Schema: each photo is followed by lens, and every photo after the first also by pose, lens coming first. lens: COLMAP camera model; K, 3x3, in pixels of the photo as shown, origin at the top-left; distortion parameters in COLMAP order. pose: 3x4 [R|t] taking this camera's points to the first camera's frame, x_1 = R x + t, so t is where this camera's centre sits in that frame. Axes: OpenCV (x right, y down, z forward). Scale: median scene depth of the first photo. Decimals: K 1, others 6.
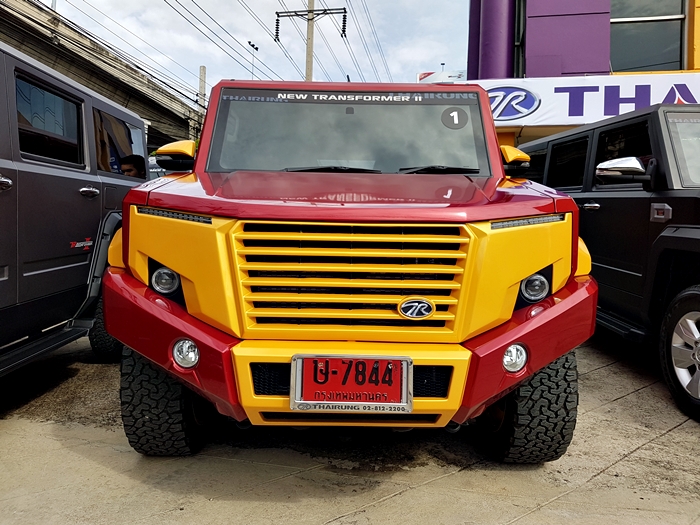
lens RADIAL K [[523.8, 0, 350.0], [0, 523.8, 262.5], [0, 0, 1]] dist [-0.000311, -0.001433]
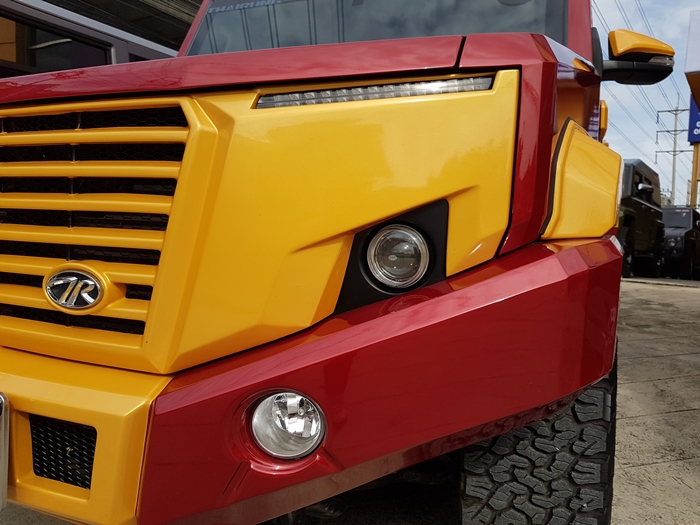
lens RADIAL K [[544.9, 0, 350.0], [0, 544.9, 262.5], [0, 0, 1]] dist [0.000418, -0.000879]
pose [[0.920724, 0.040224, -0.388136, 0.496096], [-0.029974, 0.999024, 0.032429, 0.039557], [0.389062, -0.018224, 0.921031, 0.615362]]
